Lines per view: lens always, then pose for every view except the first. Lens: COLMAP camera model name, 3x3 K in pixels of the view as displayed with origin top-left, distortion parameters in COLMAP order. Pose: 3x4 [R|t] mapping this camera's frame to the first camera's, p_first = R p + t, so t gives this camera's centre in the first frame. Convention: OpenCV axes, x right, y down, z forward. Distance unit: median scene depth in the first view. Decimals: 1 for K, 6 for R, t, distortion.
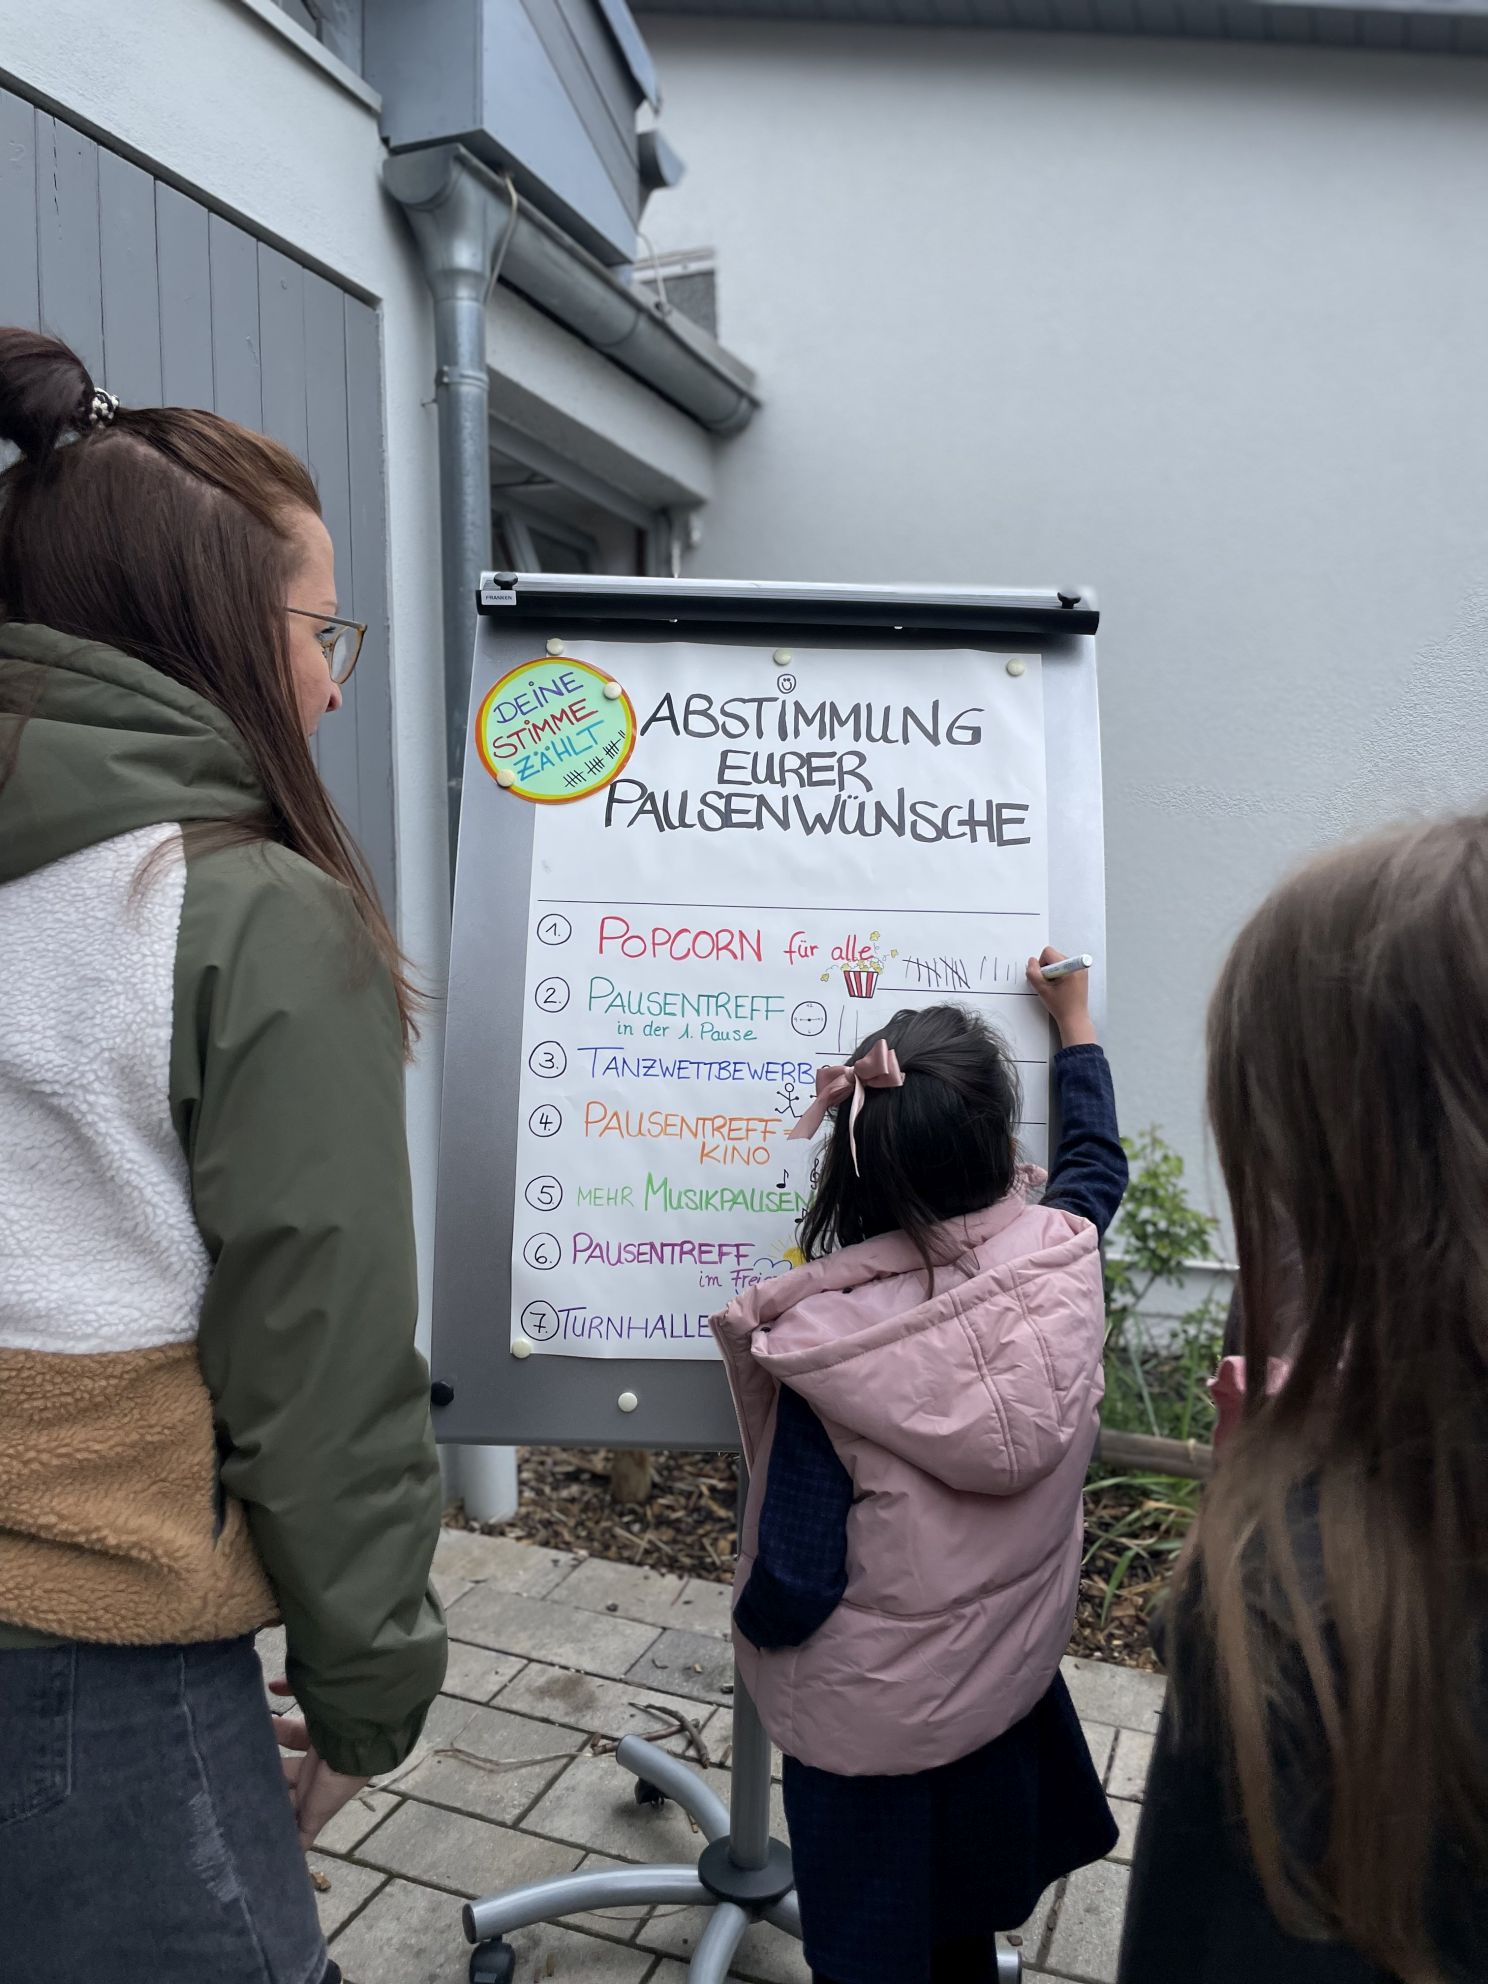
lens RADIAL K [[1525.5, 0, 727.0], [0, 1525.5, 986.6], [0, 0, 1]] dist [0.074735, -0.091626]
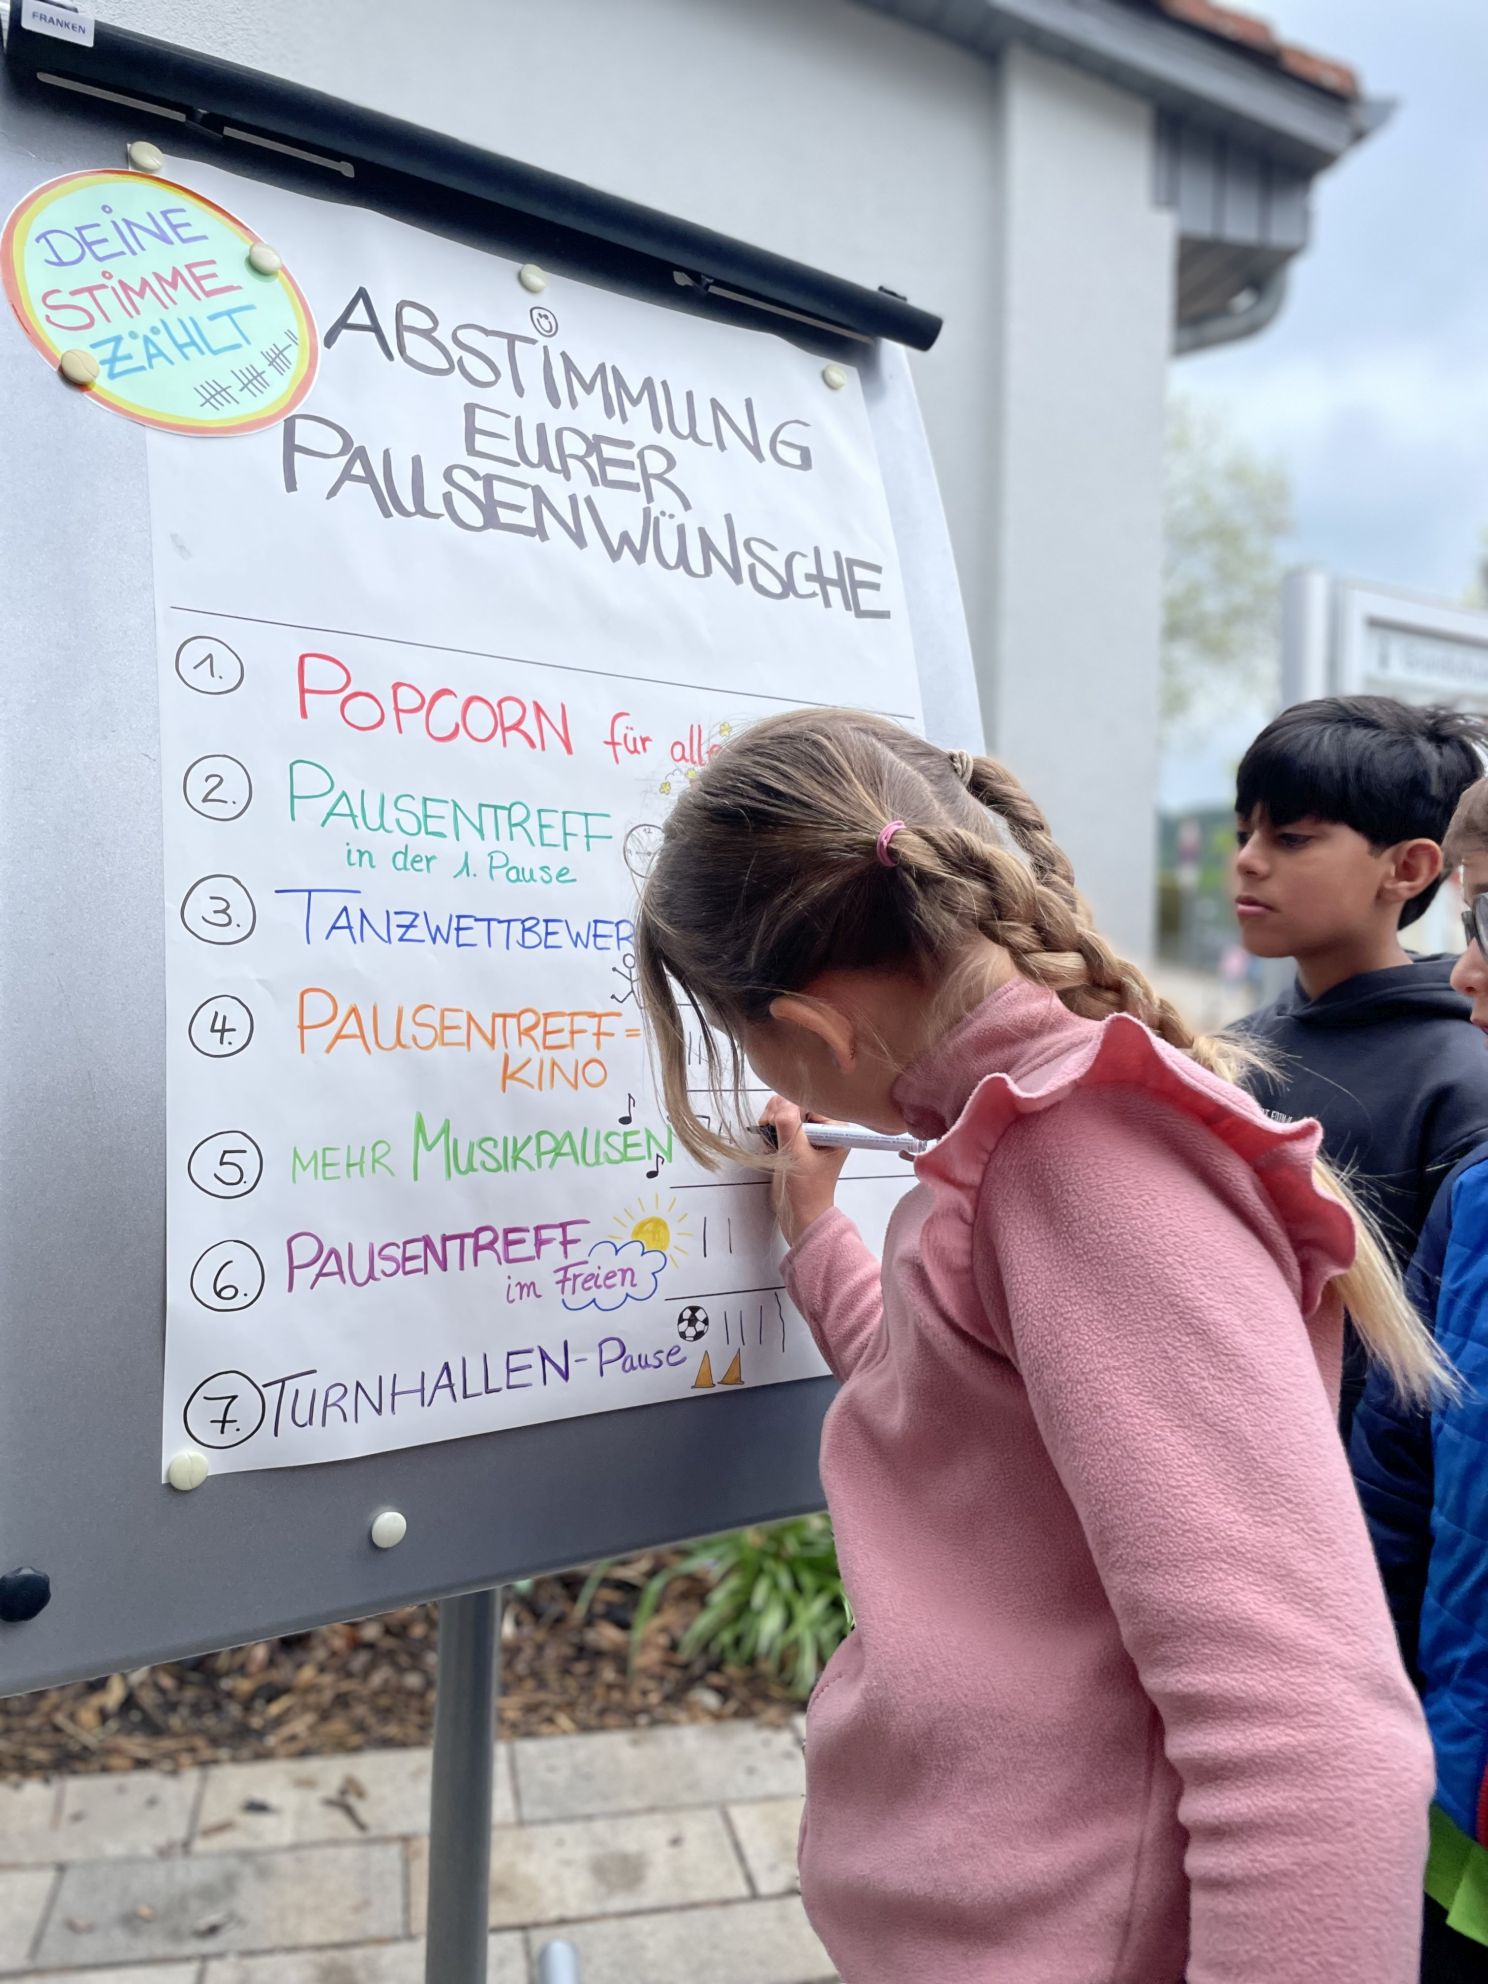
lens RADIAL K [[1525.5, 0, 764.2], [0, 1525.5, 1007.3], [0, 0, 1]] dist [0.074735, -0.091626]
pose [[0.826662, -0.022163, 0.562263, -0.246635], [0.022206, 0.999731, 0.006759, 0.077712], [-0.562261, 0.006898, 0.826931, 0.438528]]
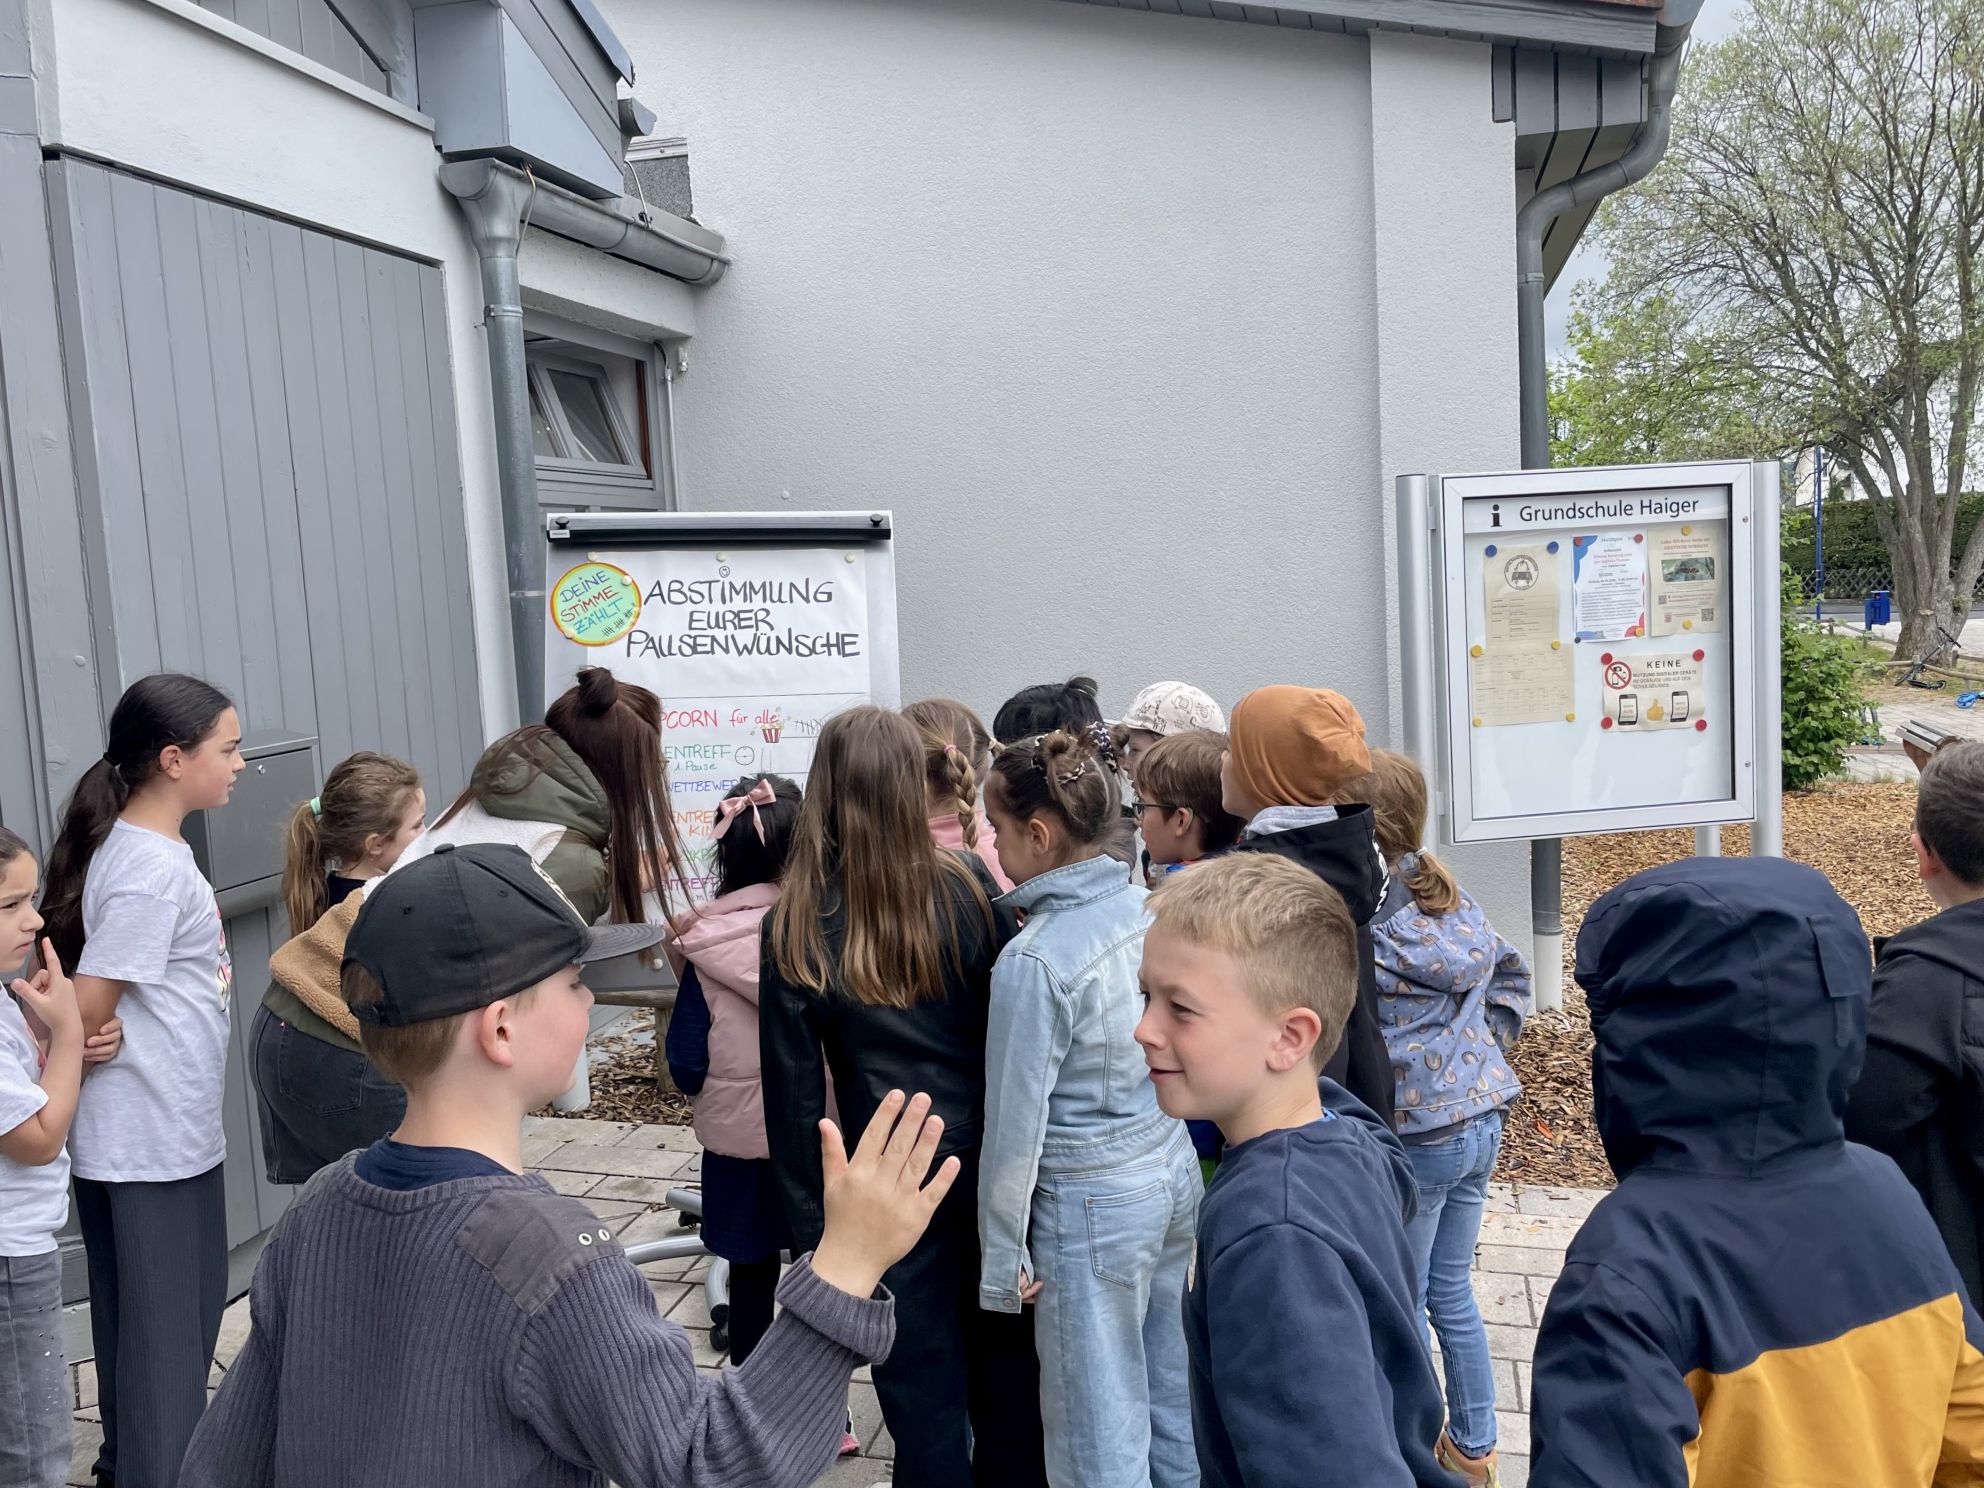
lens RADIAL K [[1525.5, 0, 962.4], [0, 1525.5, 720.2], [0, 0, 1]] dist [0.074735, -0.091626]
pose [[0.989807, -0.056624, 0.130674, 0.072062], [0.054099, 0.998275, 0.022801, -0.048429], [-0.131740, -0.015500, 0.991163, -0.848918]]
